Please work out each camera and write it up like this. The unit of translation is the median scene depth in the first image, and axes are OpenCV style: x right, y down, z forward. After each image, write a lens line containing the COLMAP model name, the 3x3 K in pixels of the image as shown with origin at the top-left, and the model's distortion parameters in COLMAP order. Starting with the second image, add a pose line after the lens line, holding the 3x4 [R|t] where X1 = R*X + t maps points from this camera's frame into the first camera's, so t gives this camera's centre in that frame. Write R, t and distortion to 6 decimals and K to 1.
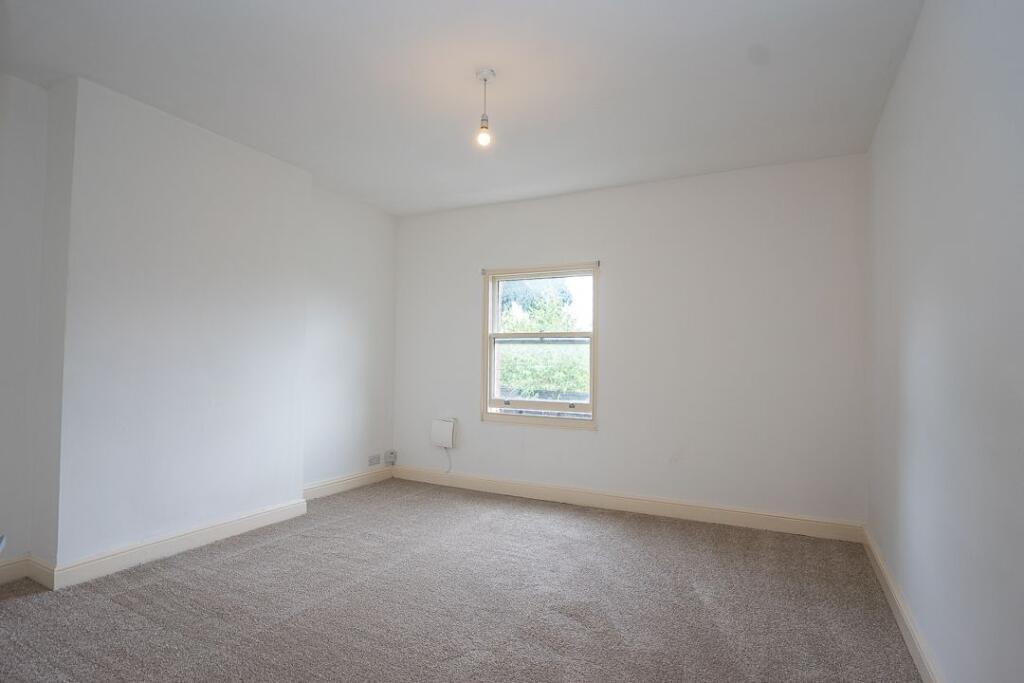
lens RADIAL K [[541.0, 0, 508.4], [0, 541.0, 338.3], [0, 0, 1]] dist [-0.083584, 0.041329]
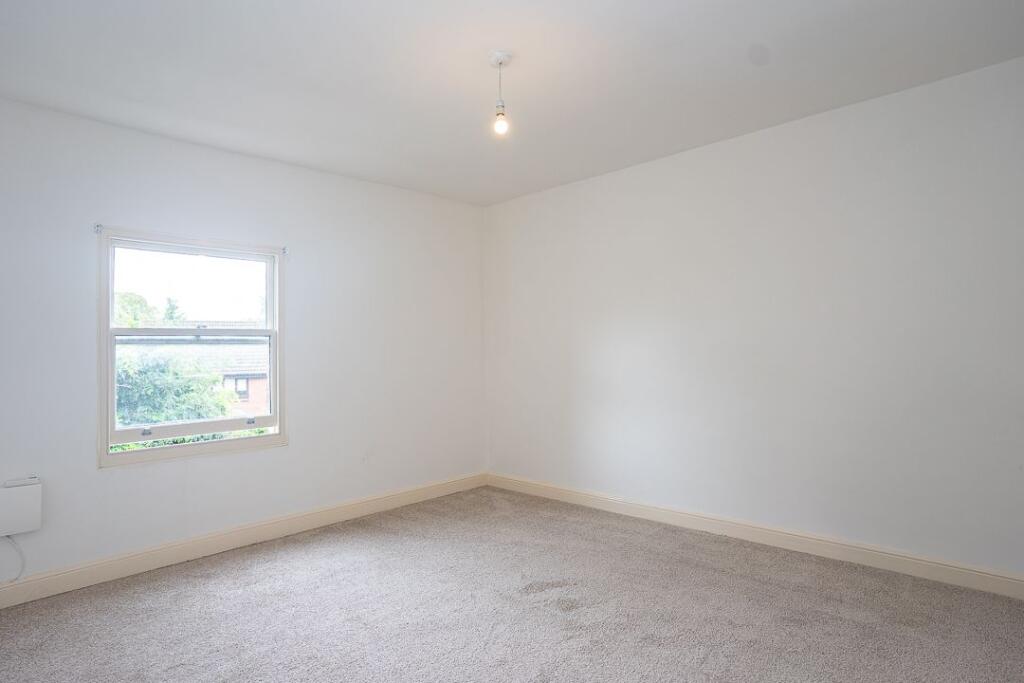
lens RADIAL K [[541.0, 0, 508.4], [0, 541.0, 338.3], [0, 0, 1]] dist [-0.083584, 0.041329]
pose [[0.284308, 0.002915, 0.958729, -0.534592], [-0.009872, 0.999951, -0.000113, -0.002208], [-0.958682, -0.009433, 0.284322, 0.412048]]
